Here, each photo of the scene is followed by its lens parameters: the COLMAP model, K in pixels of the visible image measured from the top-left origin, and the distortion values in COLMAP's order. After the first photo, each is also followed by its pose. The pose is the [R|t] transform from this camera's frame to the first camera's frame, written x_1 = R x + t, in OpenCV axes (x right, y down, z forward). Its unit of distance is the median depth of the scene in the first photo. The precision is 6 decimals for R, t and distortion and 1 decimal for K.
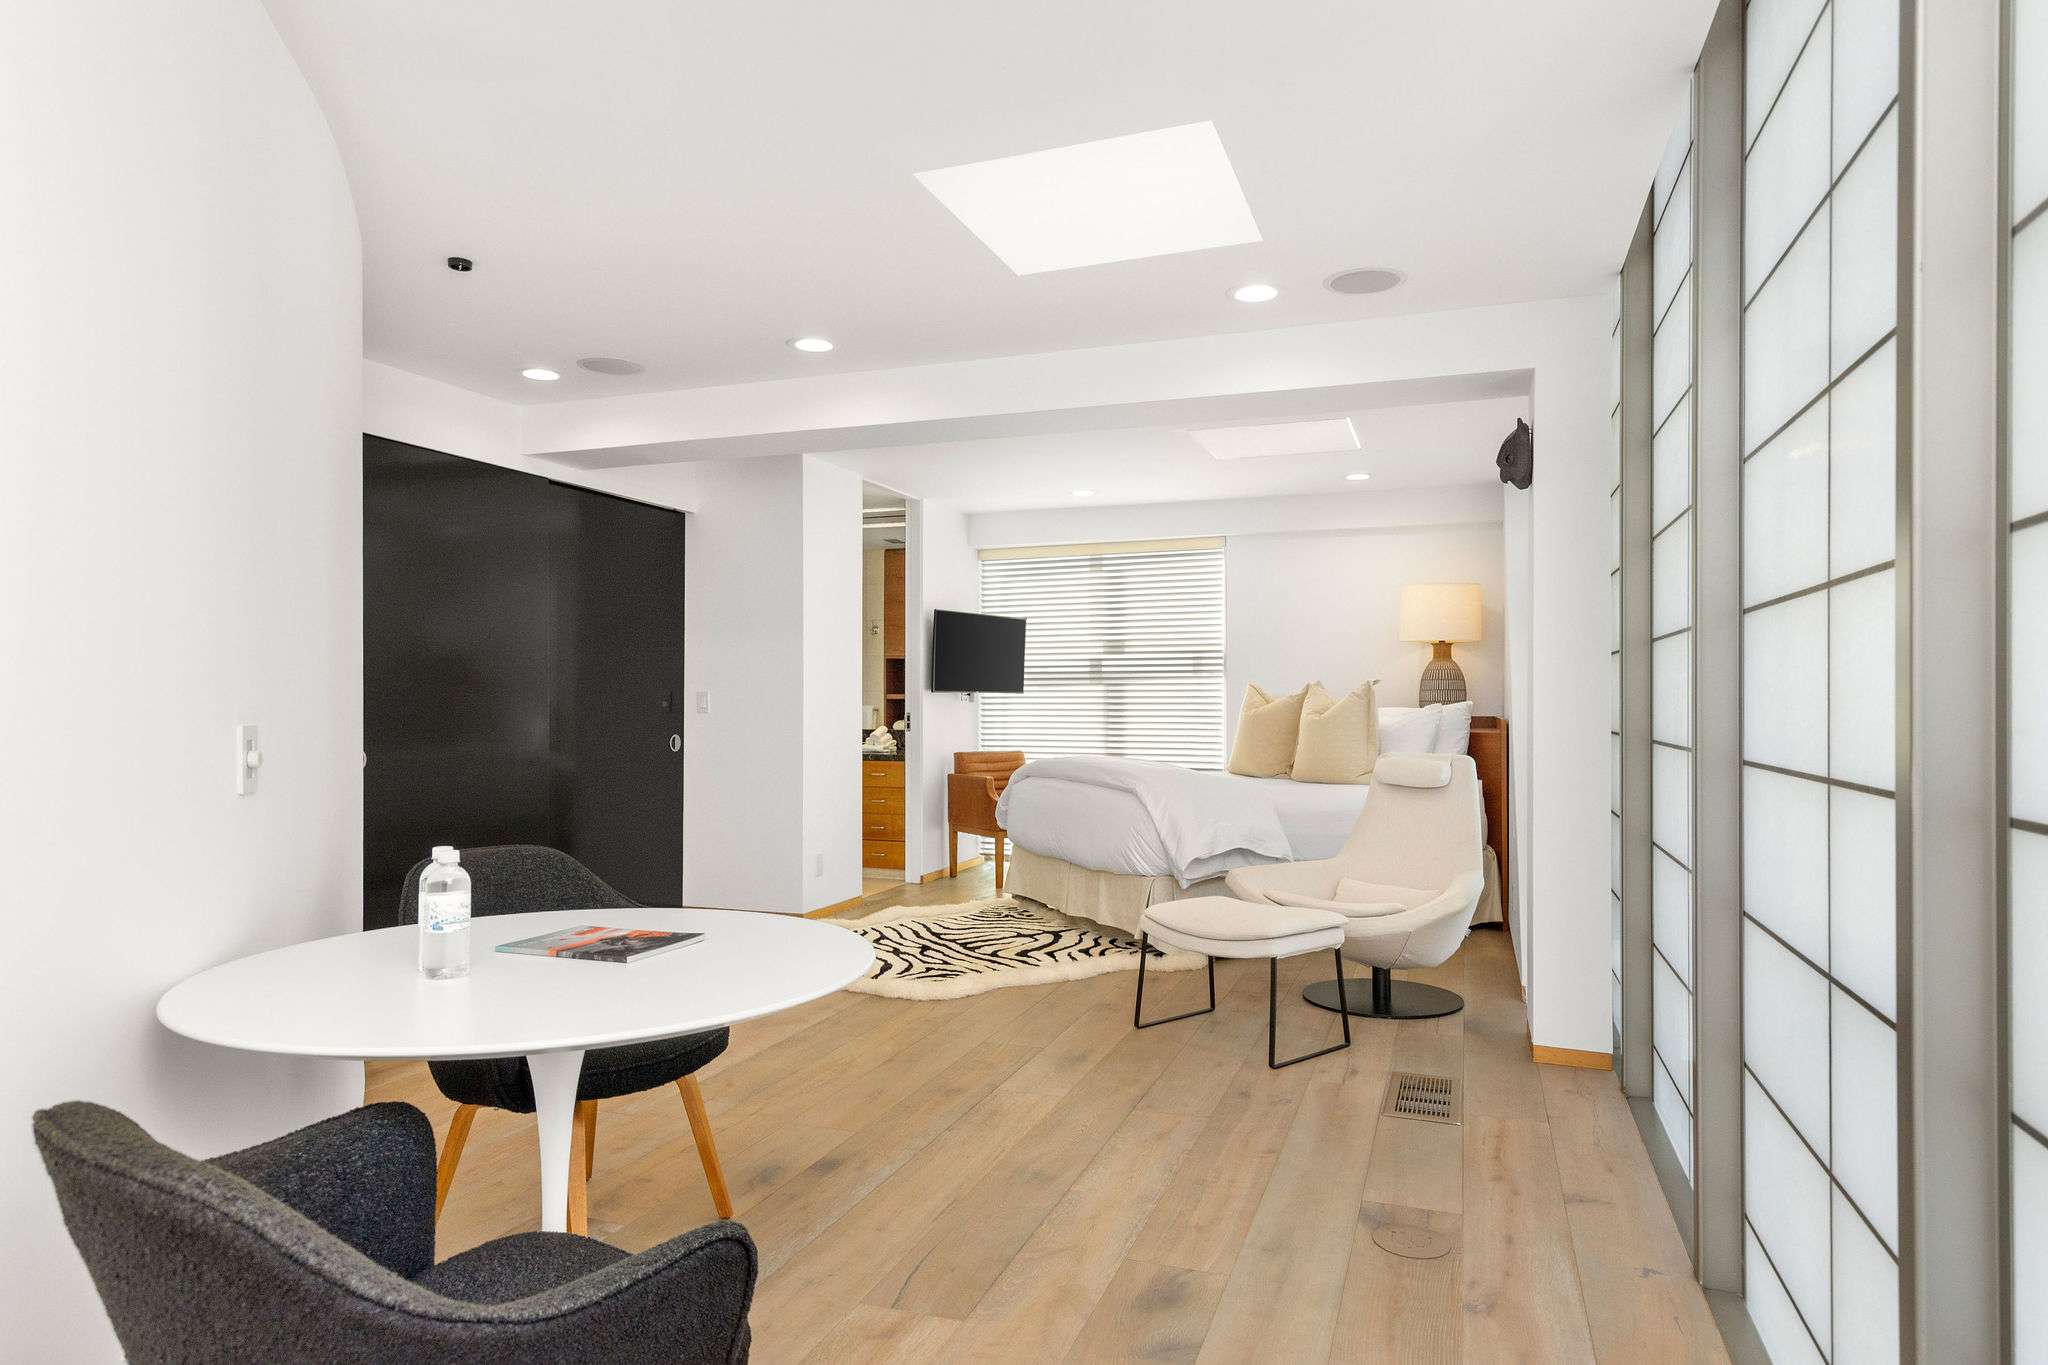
lens RADIAL K [[1207.0, 0, 1028.8], [0, 1207.0, 691.4], [0, 0, 1]] dist [-0.003783, -0.000207]
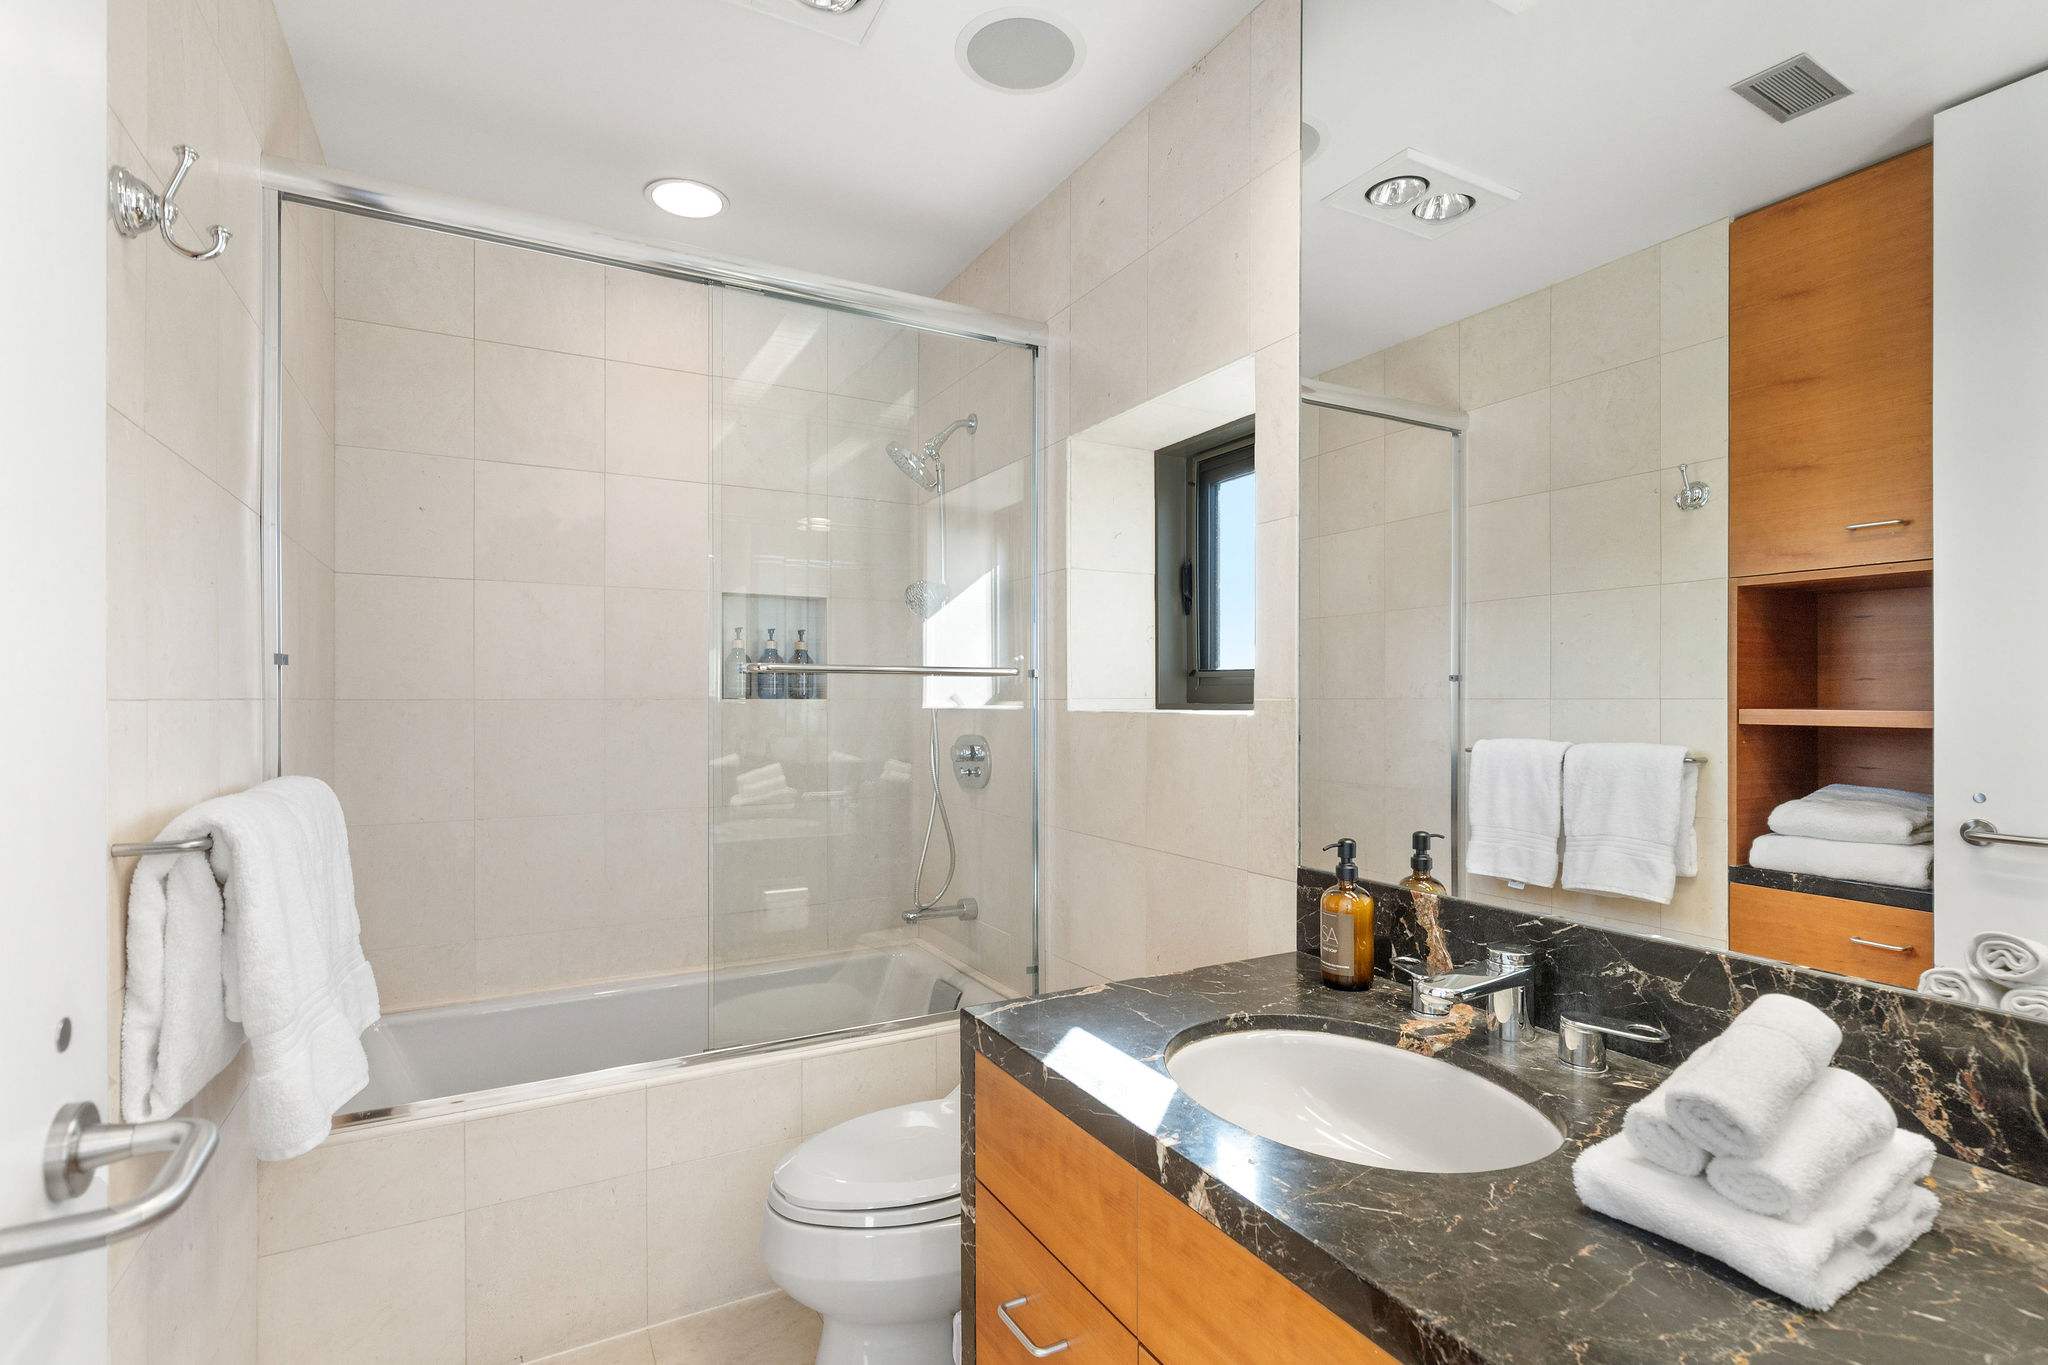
lens RADIAL K [[1003.1, 0, 1023.8], [0, 1003.1, 693.8], [0, 0, 1]] dist [-0.000240, 0.000169]
pose [[0.760951, 0.002267, -0.648805, -0.092935], [0.001050, 0.999988, 0.004725, -0.002182], [0.648808, -0.004277, 0.760940, 0.712068]]
